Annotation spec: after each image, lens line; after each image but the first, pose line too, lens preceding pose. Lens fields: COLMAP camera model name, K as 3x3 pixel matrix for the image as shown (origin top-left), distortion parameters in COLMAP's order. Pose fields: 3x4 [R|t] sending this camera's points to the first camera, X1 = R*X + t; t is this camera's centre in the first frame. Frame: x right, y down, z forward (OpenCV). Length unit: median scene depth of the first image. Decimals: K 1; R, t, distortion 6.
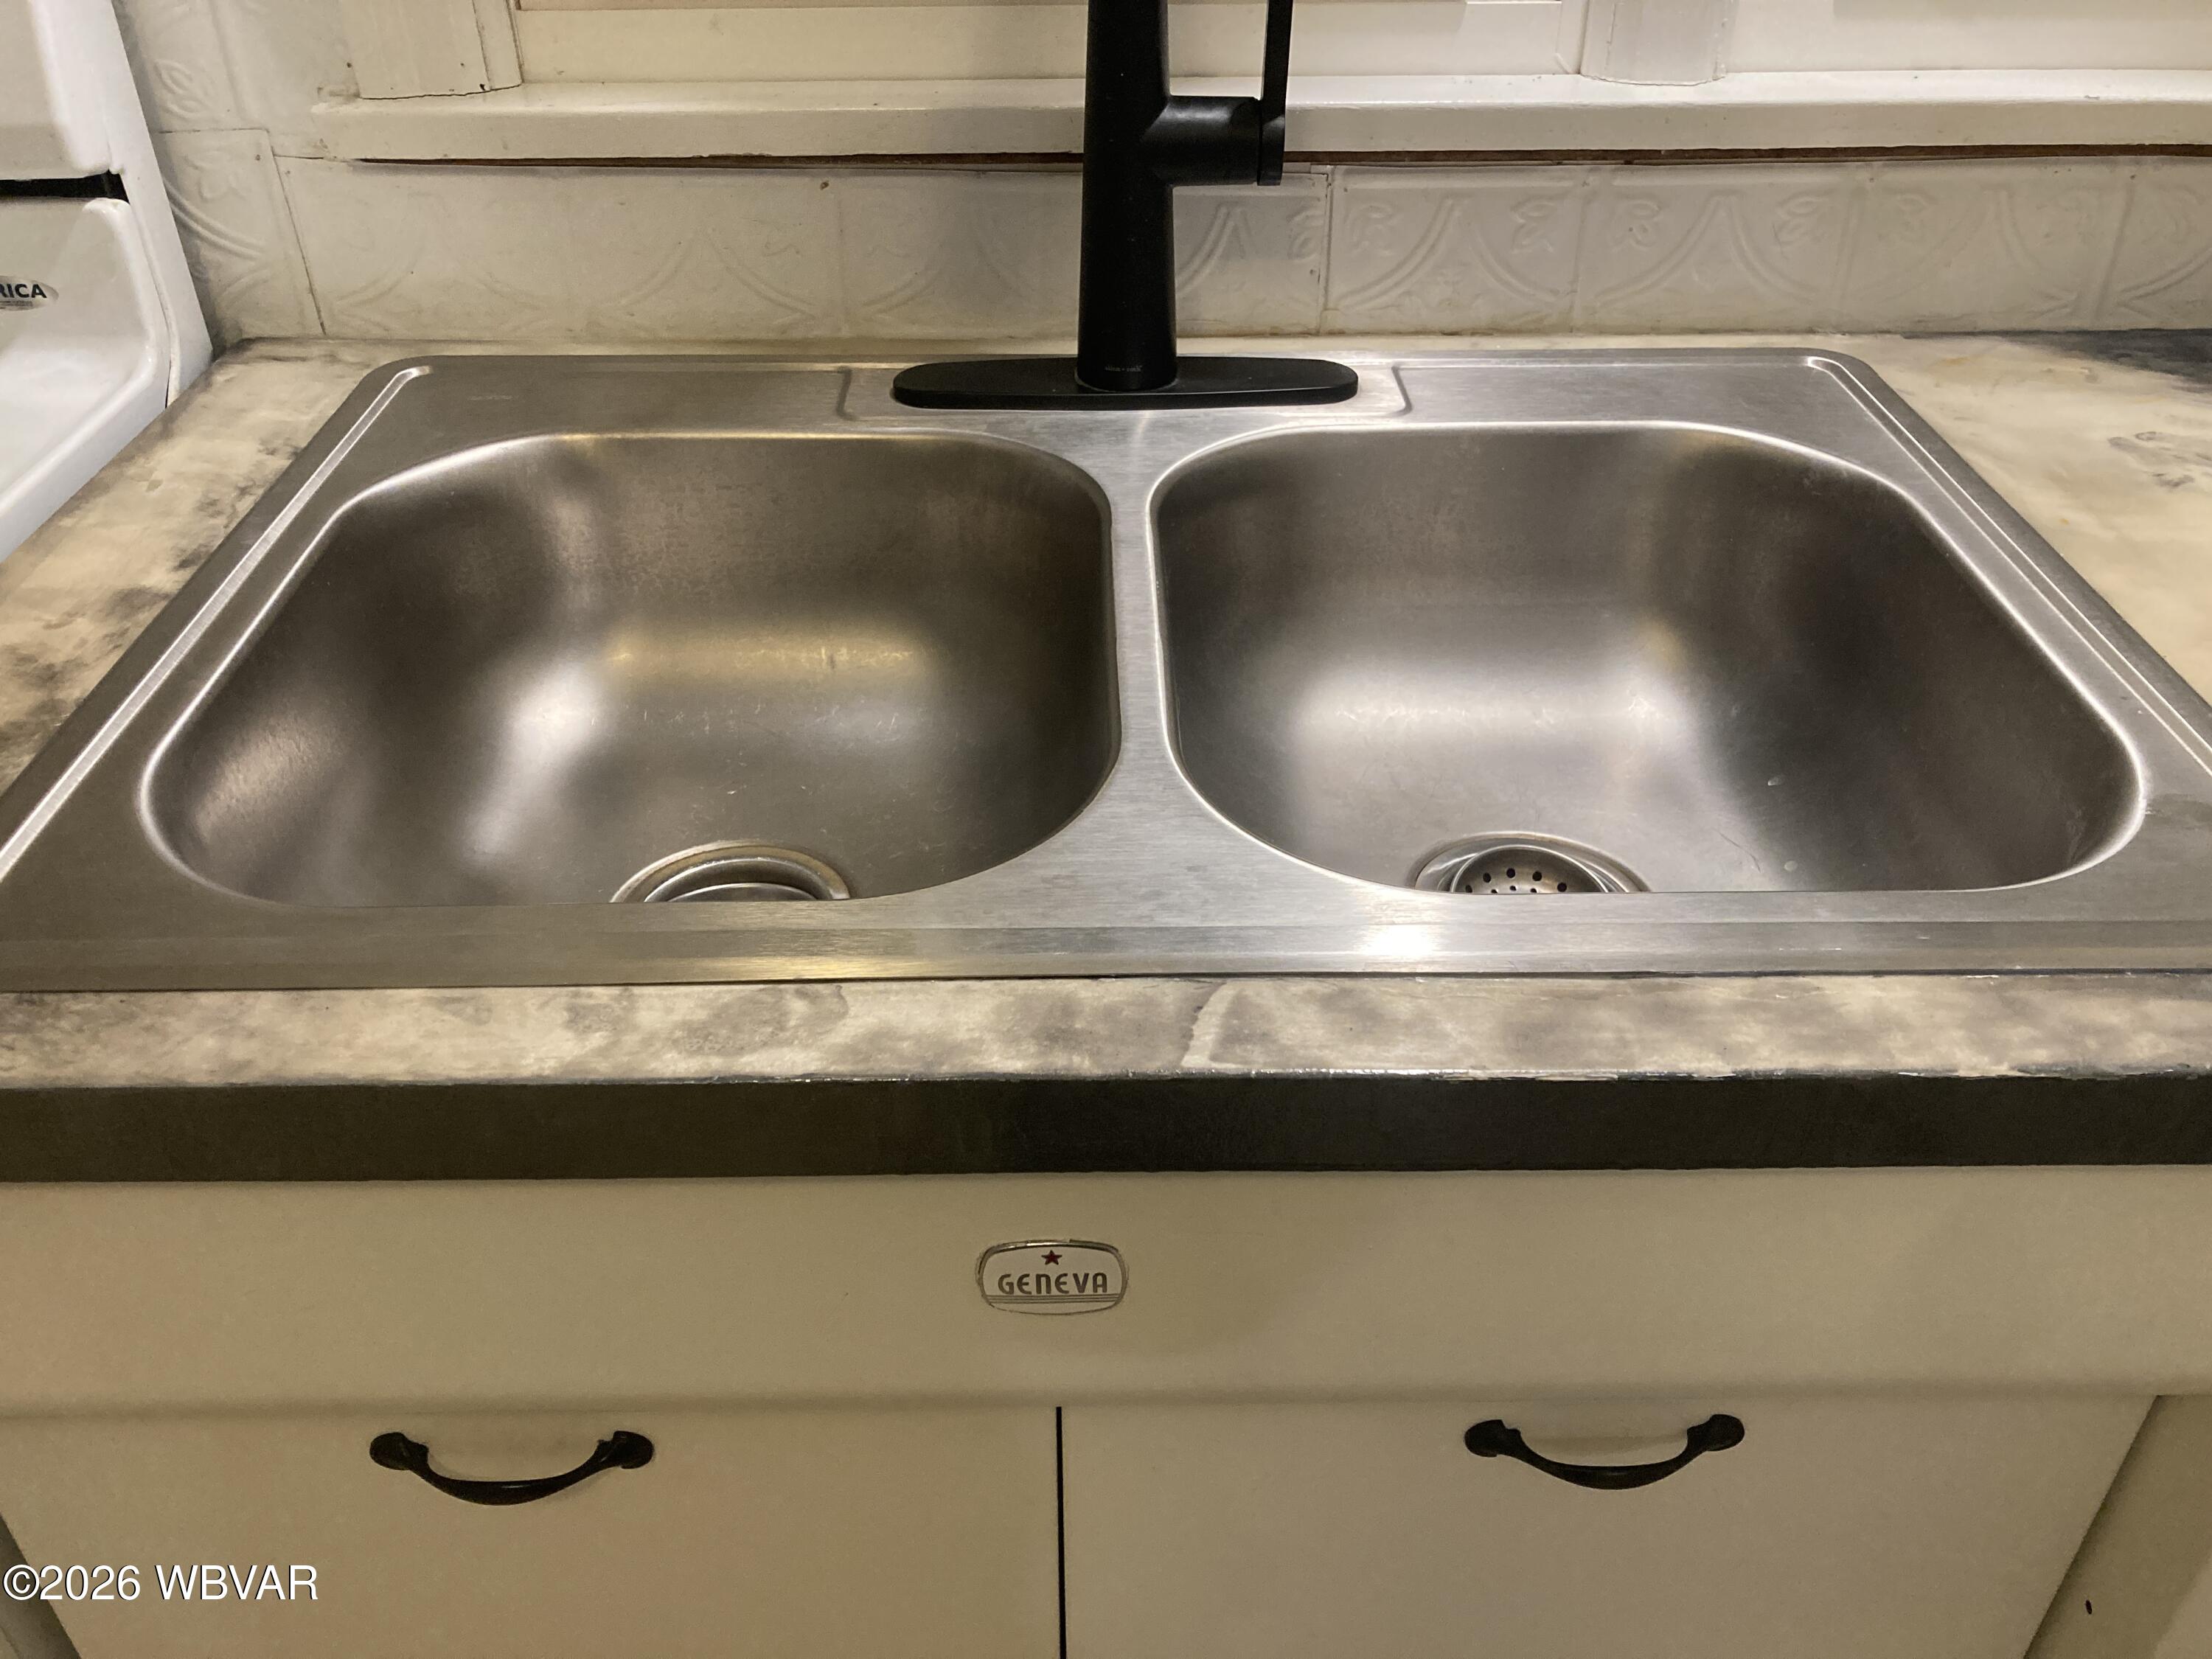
lens RADIAL K [[1835.3, 0, 1104.7], [0, 1835.3, 823.1], [0, 0, 1]] dist [0.045234, -0.039504]
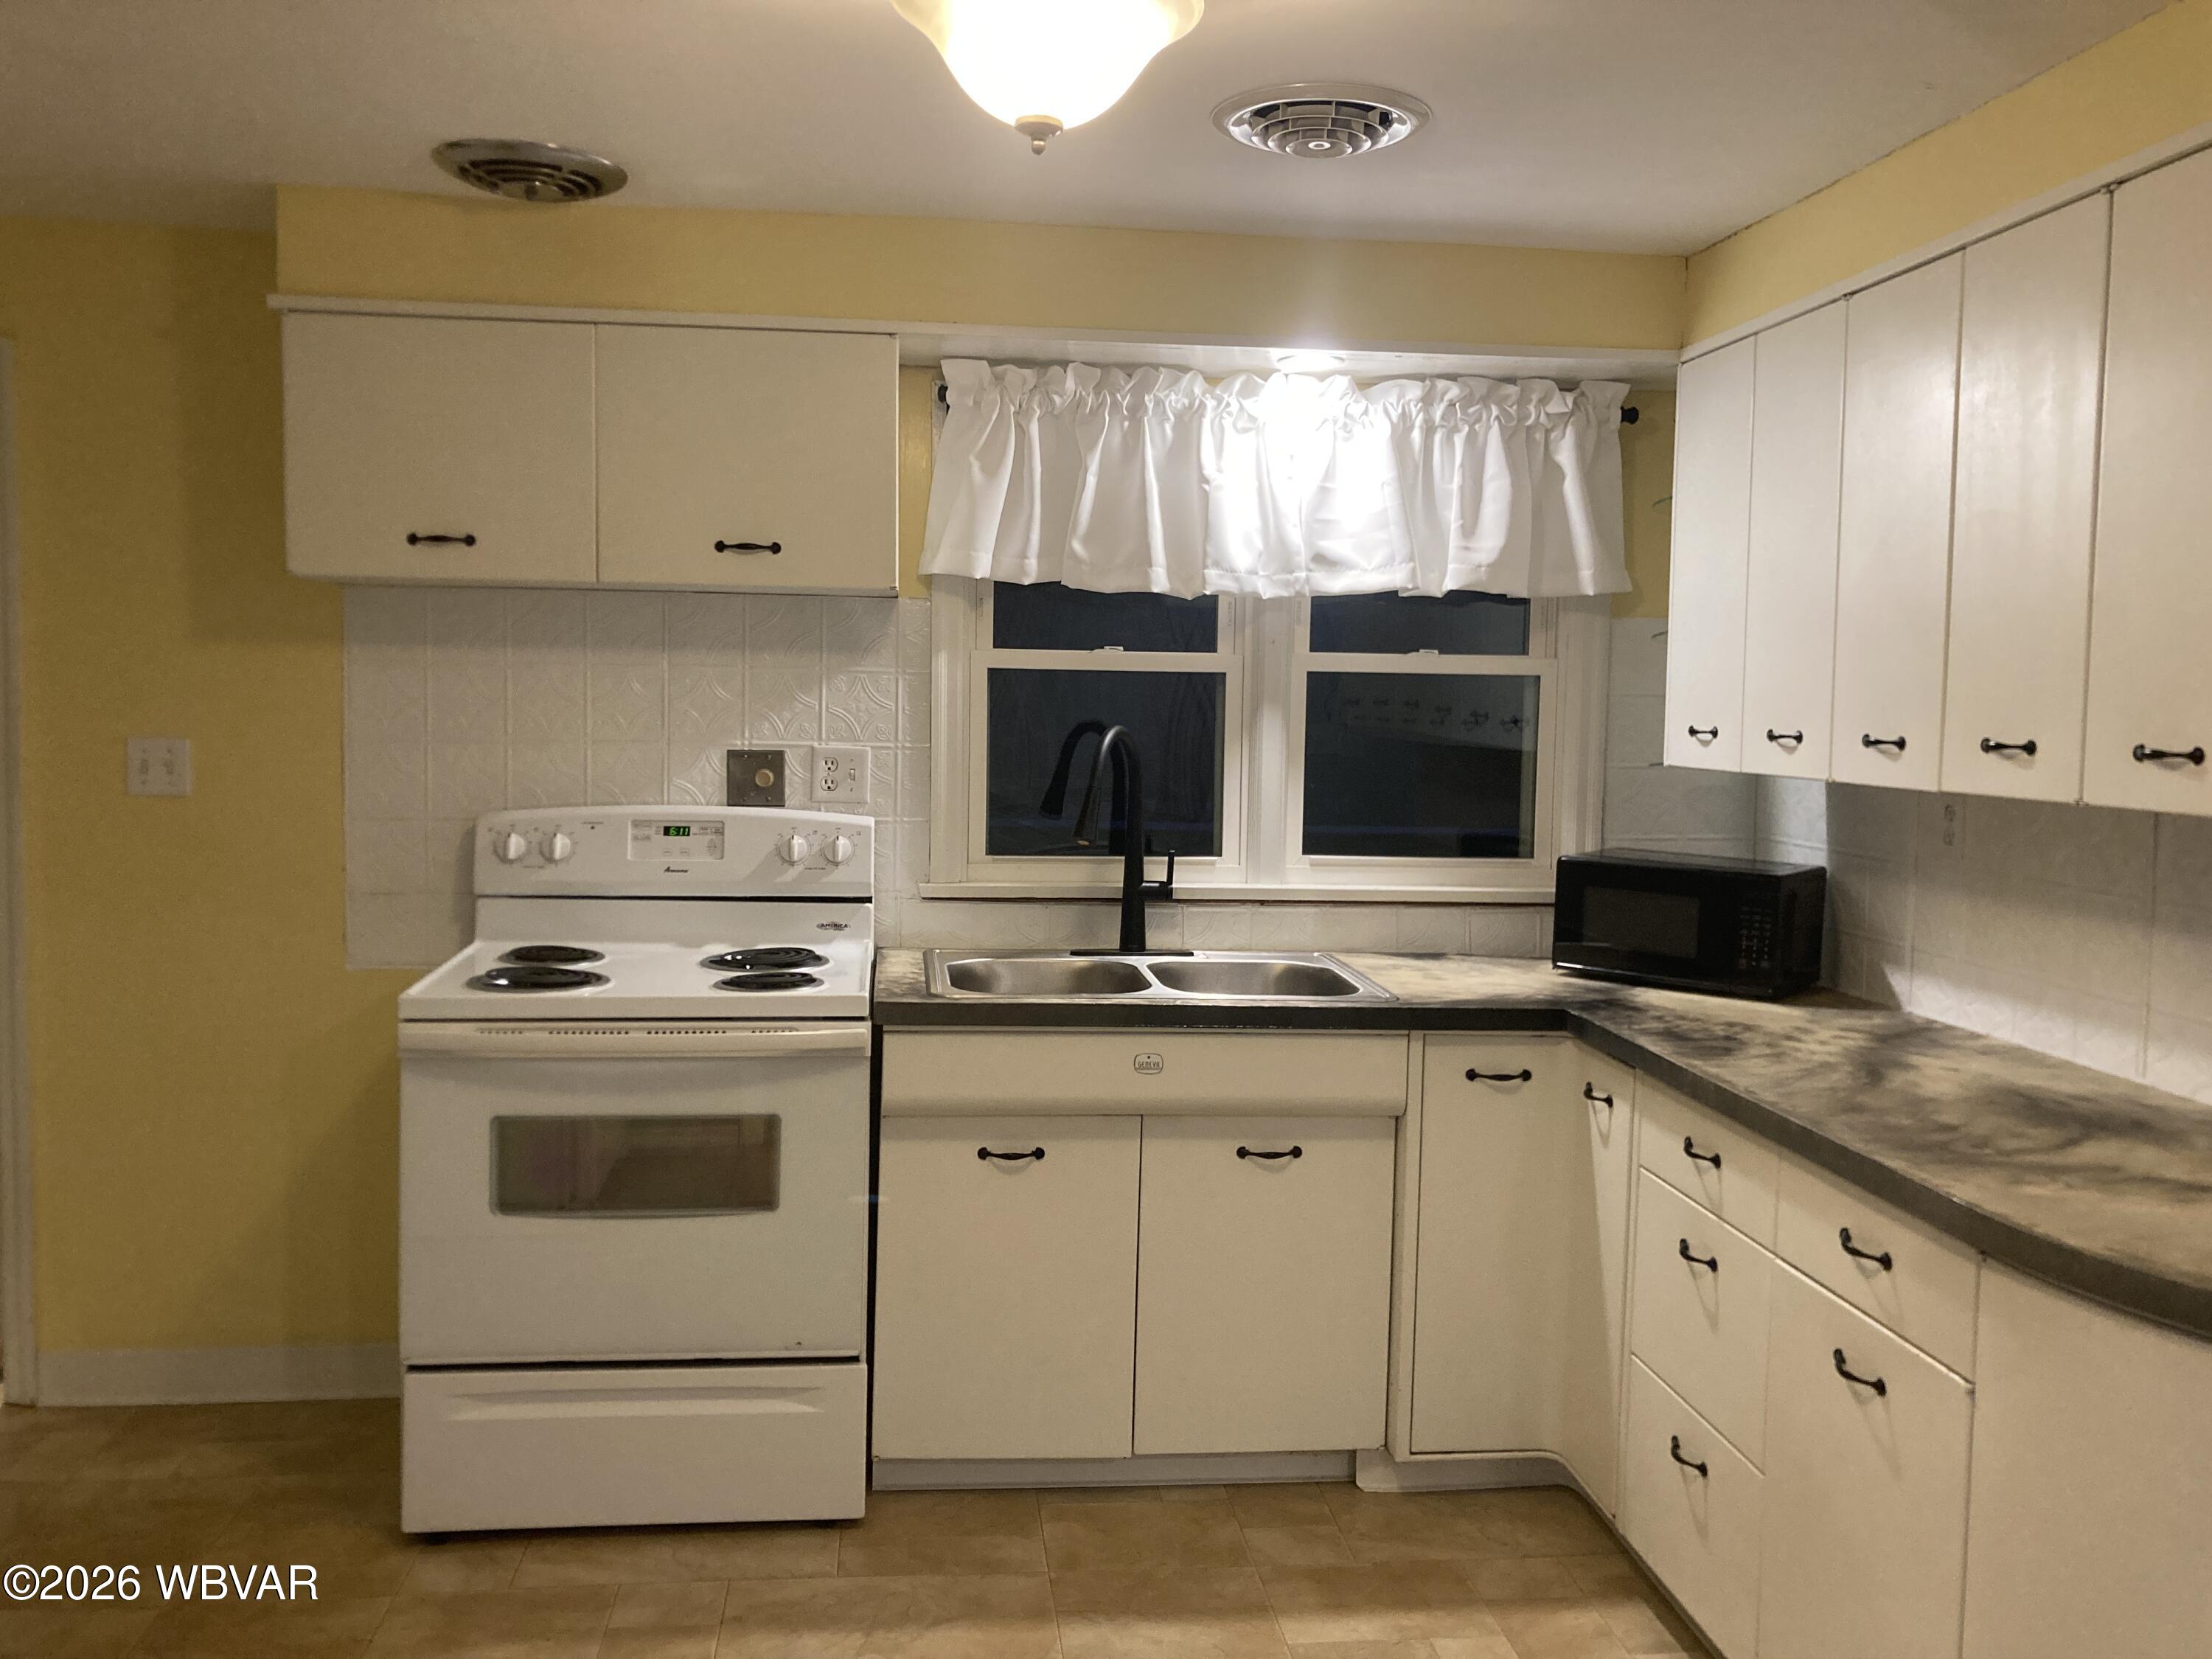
lens RADIAL K [[1835.3, 0, 1105.9], [0, 1835.3, 815.3], [0, 0, 1]] dist [0.045234, -0.039504]
pose [[0.994601, 0.017279, 0.102327, -0.428076], [0.038774, 0.852748, -0.520881, 1.458151], [-0.096260, 0.522036, 0.847474, -2.282809]]
